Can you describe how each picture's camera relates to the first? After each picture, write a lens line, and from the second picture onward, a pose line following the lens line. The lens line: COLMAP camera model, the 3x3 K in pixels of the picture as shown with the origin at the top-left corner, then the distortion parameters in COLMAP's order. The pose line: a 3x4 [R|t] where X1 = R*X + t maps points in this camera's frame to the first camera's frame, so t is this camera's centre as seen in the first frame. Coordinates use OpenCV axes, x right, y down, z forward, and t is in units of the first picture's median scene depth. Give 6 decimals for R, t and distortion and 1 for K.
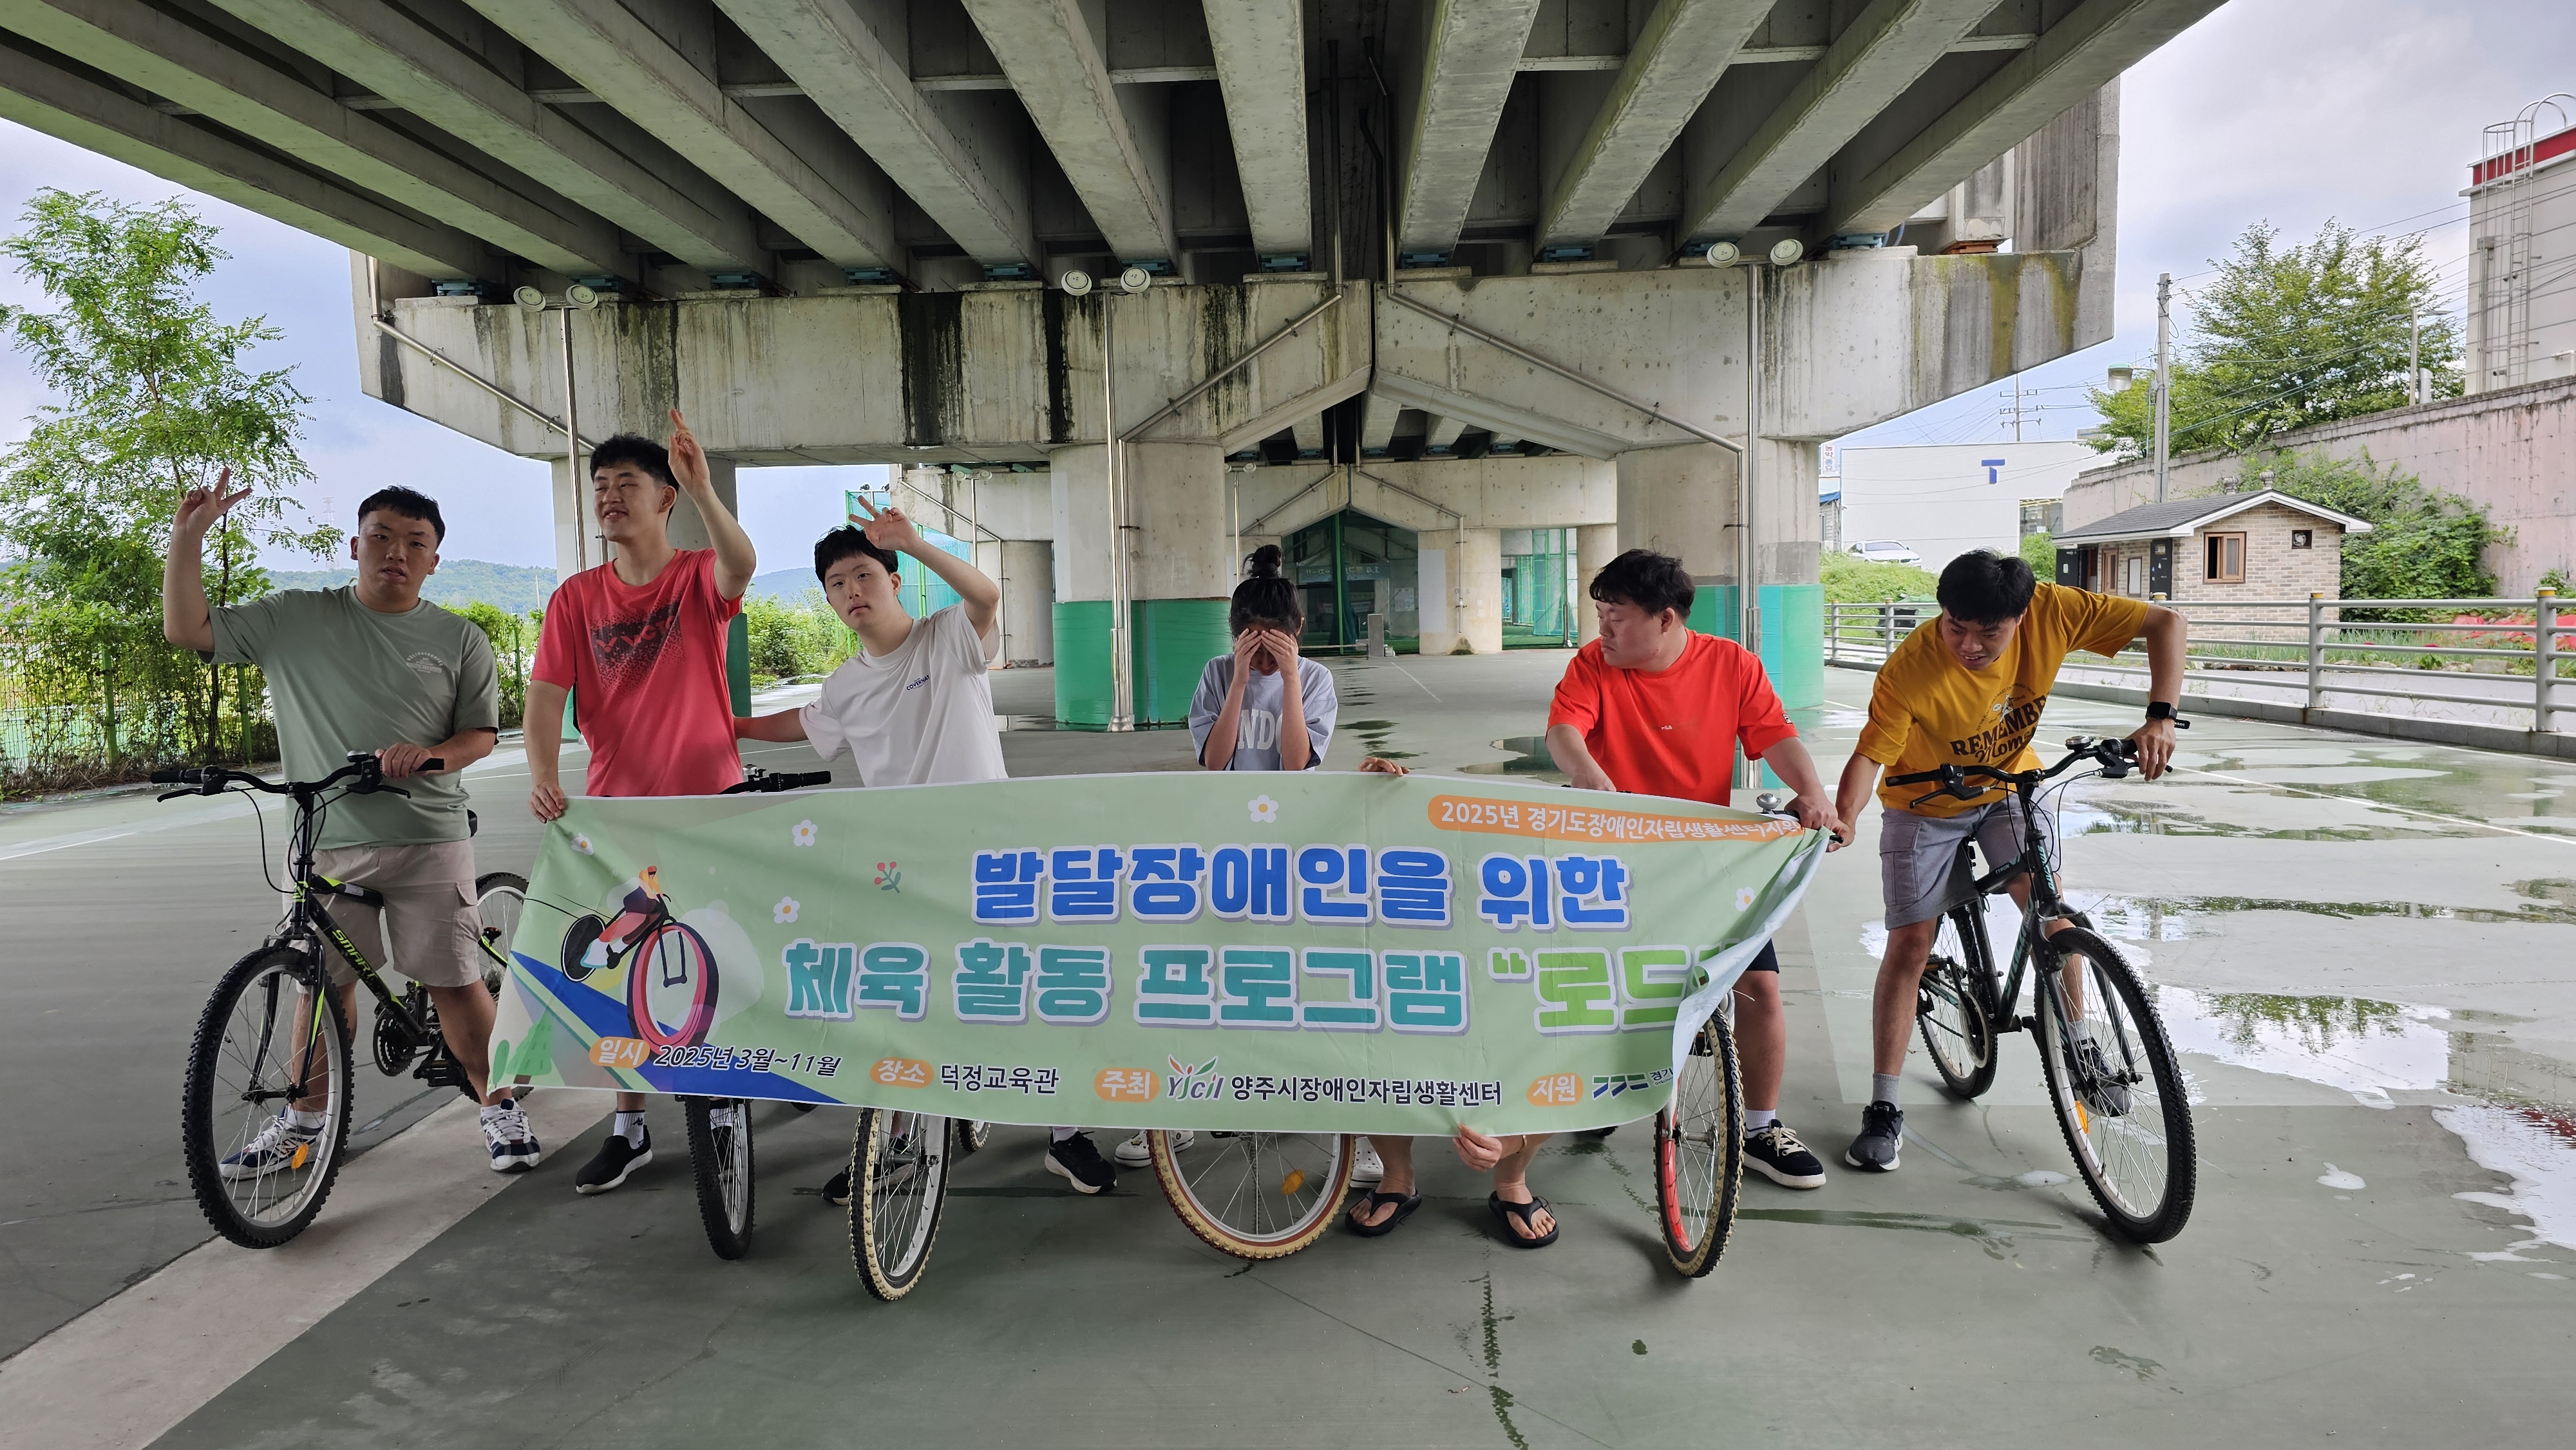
lens RADIAL K [[1715.4, 0, 1245.9], [0, 1715.4, 732.1], [0, 0, 1]] dist [0.069223, -0.062226]
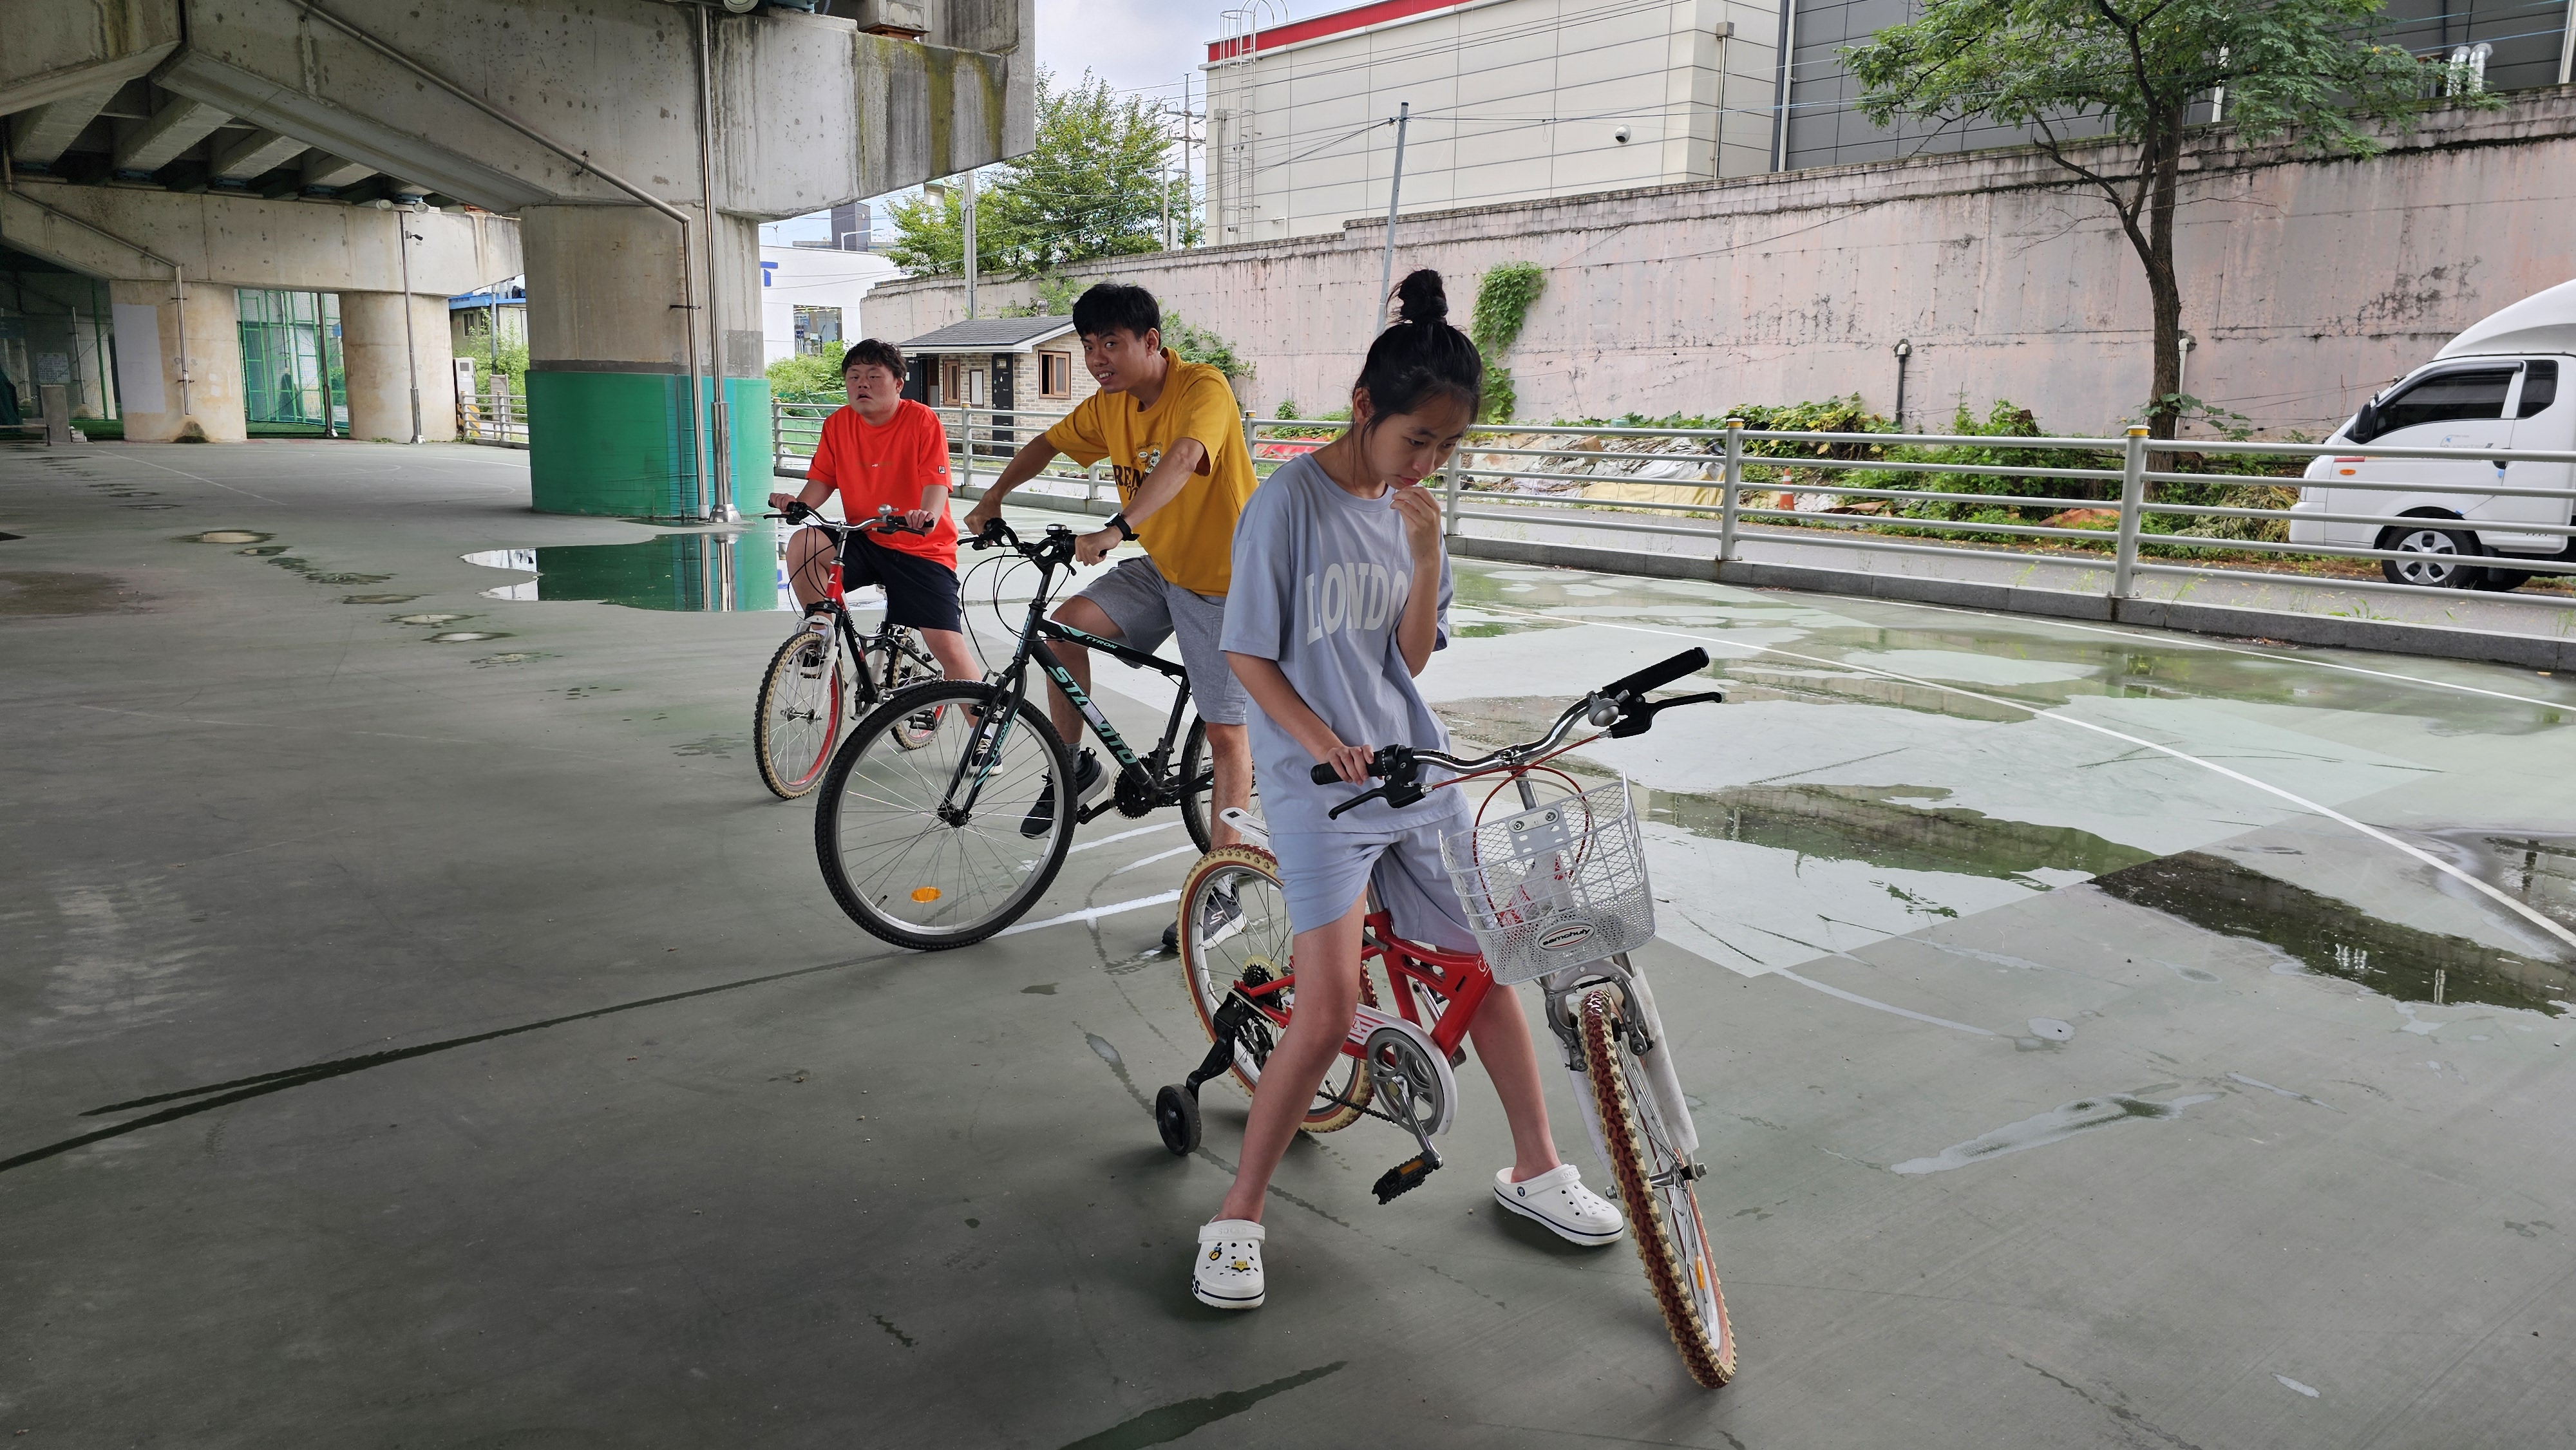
lens RADIAL K [[1733.5, 0, 1288.8], [0, 1733.5, 689.3], [0, 0, 1]] dist [0.068985, -0.061694]
pose [[0.748766, -0.069030, 0.659231, -0.089094], [0.010887, 0.995709, 0.091898, -0.003273], [-0.662746, -0.061633, 0.746304, 0.109966]]
